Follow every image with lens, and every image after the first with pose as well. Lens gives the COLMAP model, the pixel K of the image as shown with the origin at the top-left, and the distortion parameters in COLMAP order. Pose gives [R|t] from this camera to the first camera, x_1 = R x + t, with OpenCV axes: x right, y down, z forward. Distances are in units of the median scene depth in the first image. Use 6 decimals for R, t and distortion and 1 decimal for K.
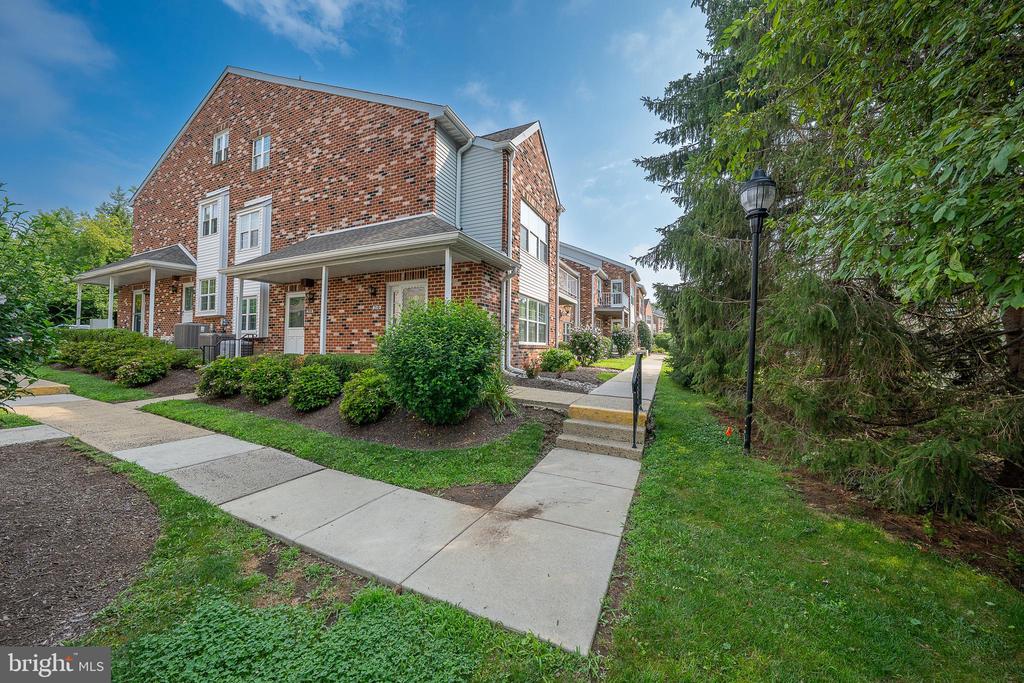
lens RADIAL K [[352.1, 0, 507.0], [0, 352.1, 341.4], [0, 0, 1]] dist [-0.020376, 0.004019]
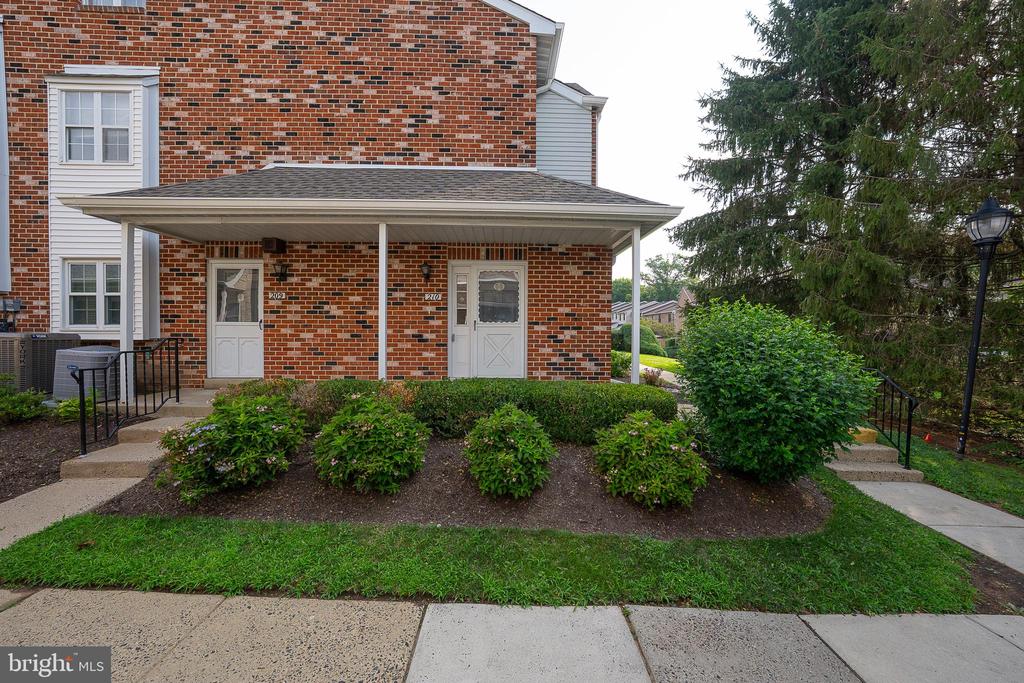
lens RADIAL K [[352.1, 0, 517.1], [0, 352.1, 342.7], [0, 0, 1]] dist [-0.020376, 0.004019]
pose [[0.893068, -0.011488, 0.449776, -0.492323], [-0.007333, 0.999169, 0.040082, -0.035301], [-0.449863, -0.039095, 0.892242, 0.314991]]
